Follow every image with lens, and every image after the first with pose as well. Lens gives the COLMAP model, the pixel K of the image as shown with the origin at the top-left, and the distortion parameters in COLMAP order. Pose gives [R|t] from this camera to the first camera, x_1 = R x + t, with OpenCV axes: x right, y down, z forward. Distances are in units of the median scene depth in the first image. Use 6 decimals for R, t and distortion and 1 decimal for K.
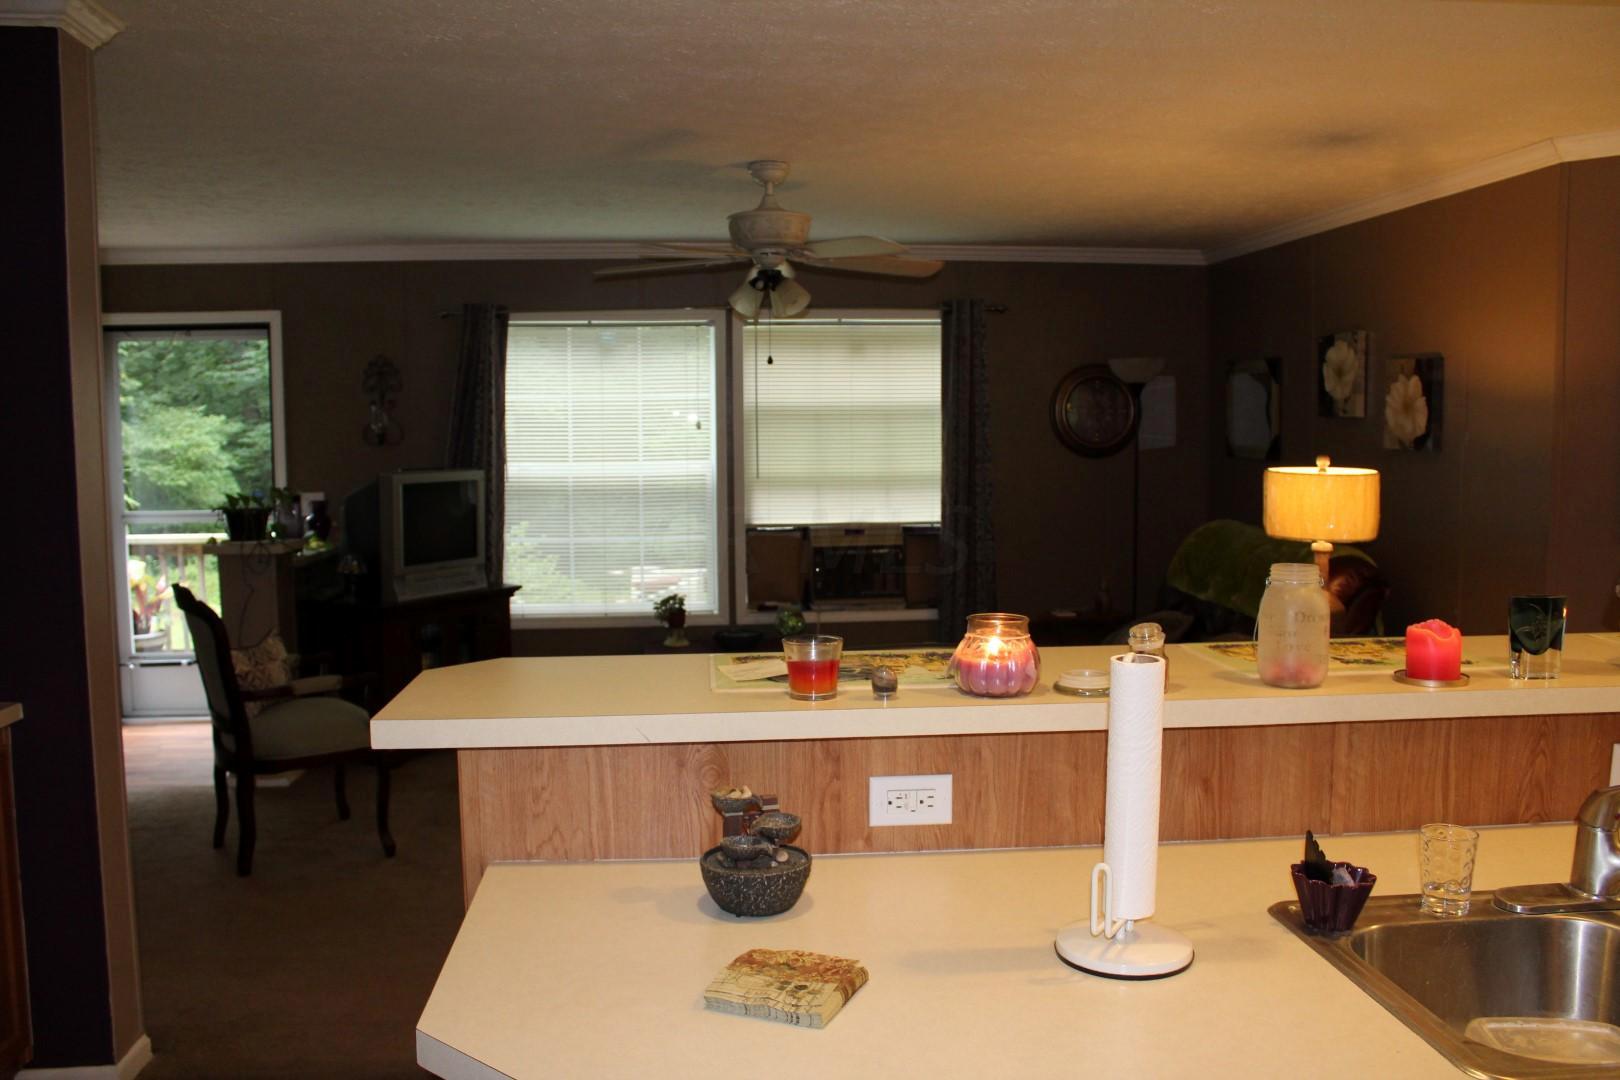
lens RADIAL K [[1339.0, 0, 810.0], [0, 1339.0, 540.0], [0, 0, 1]] dist [-0.166972, 0.163407]
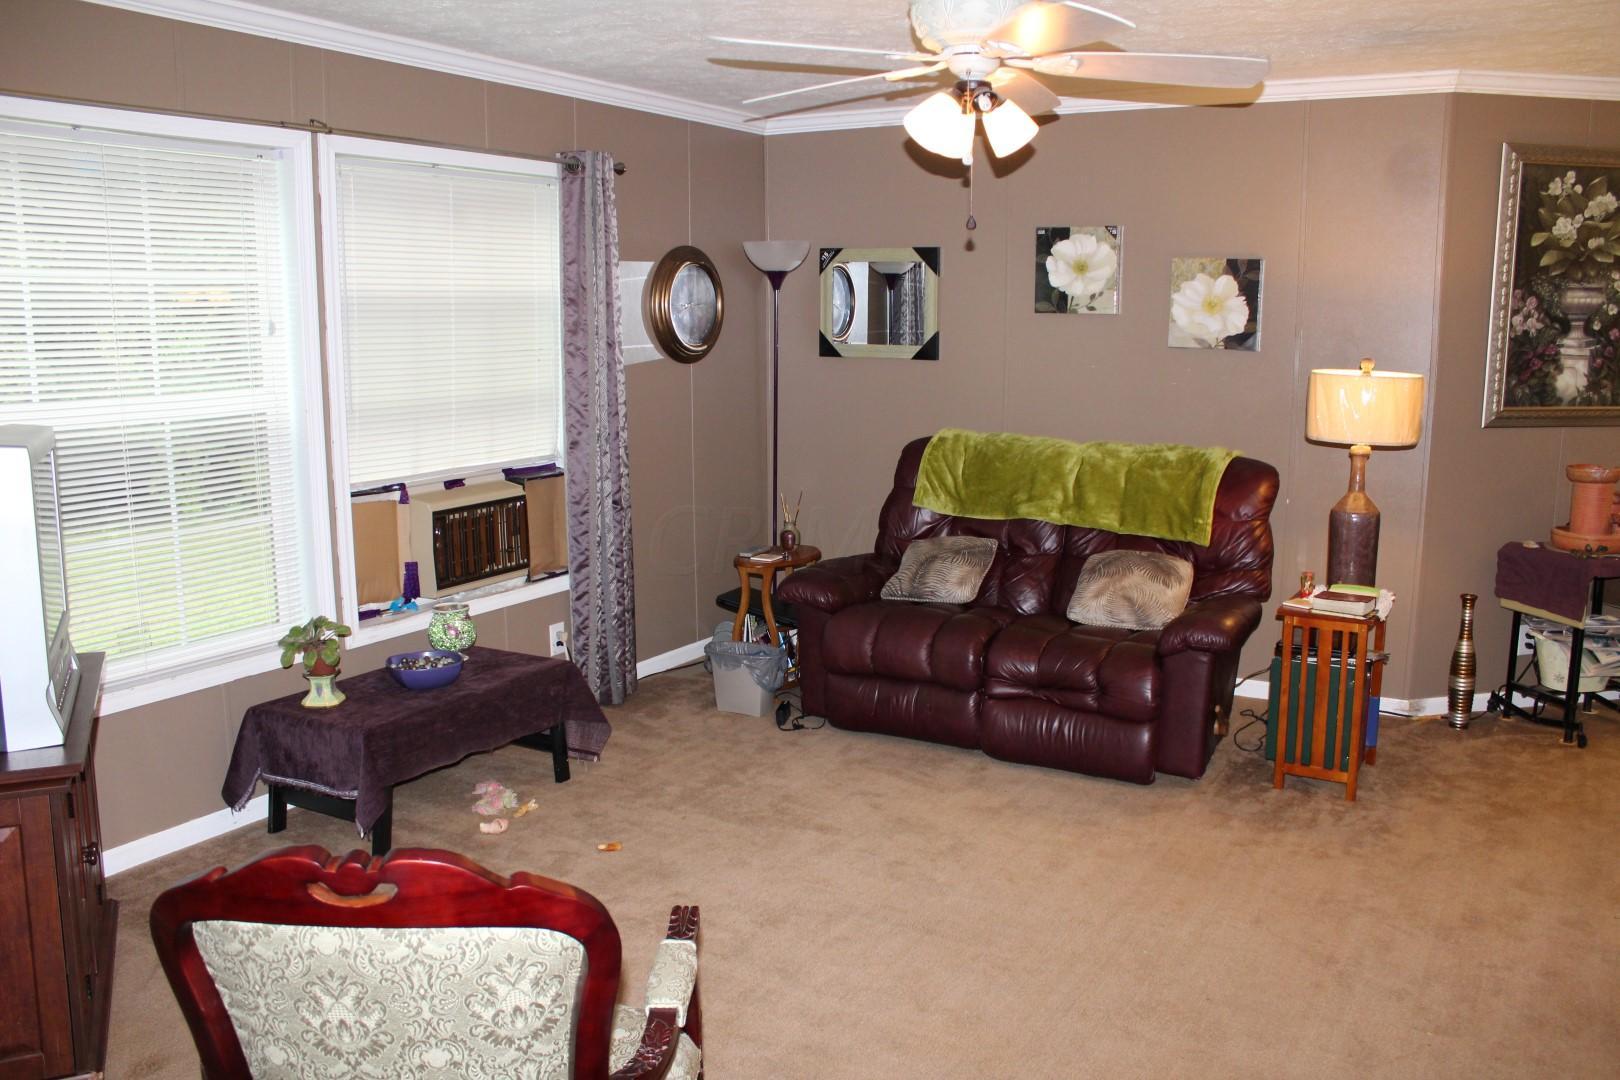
lens RADIAL K [[1343.6, 0, 810.0], [0, 1343.6, 540.0], [0, 0, 1]] dist [-0.162693, 0.155274]
pose [[0.579891, -0.131628, 0.803990, -0.440810], [0.067058, 0.991225, 0.113915, -0.045246], [-0.811930, -0.012144, 0.583629, 0.495028]]
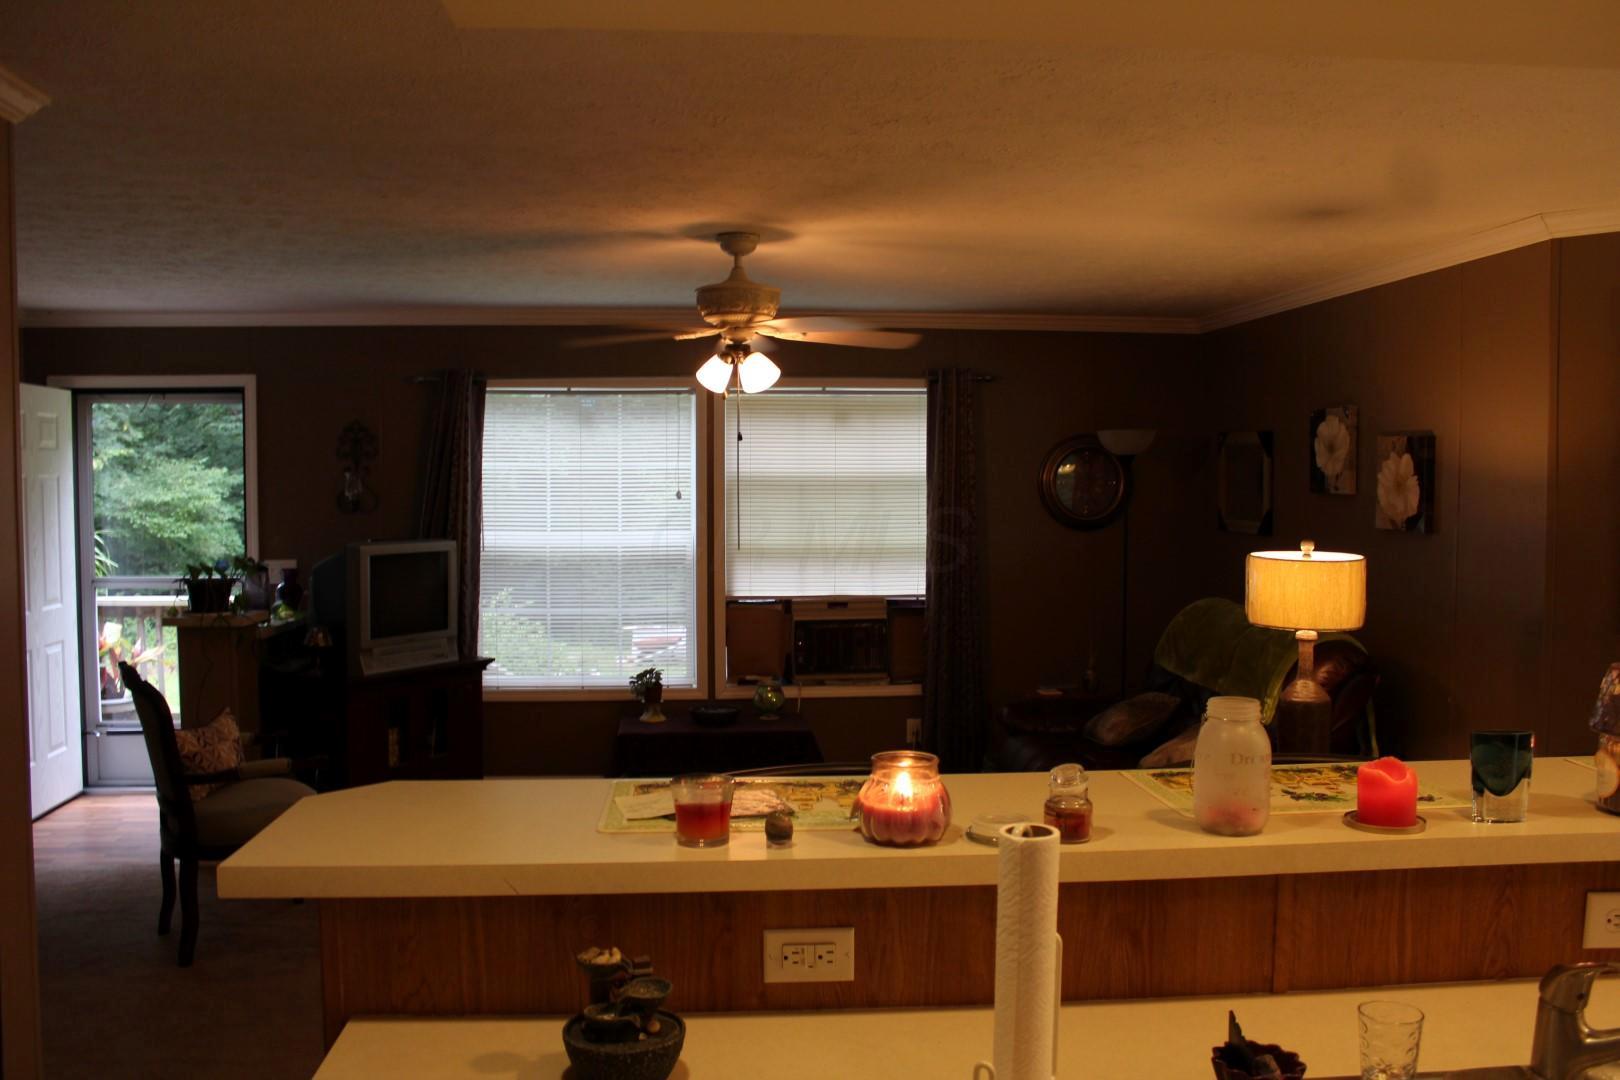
lens RADIAL K [[1343.6, 0, 810.0], [0, 1343.6, 540.0], [0, 0, 1]] dist [-0.162693, 0.155274]
pose [[0.999937, 0.007420, -0.008449, 0.022579], [-0.007751, 0.999175, -0.039872, -0.015108], [0.008146, 0.039935, 0.999169, 0.019624]]
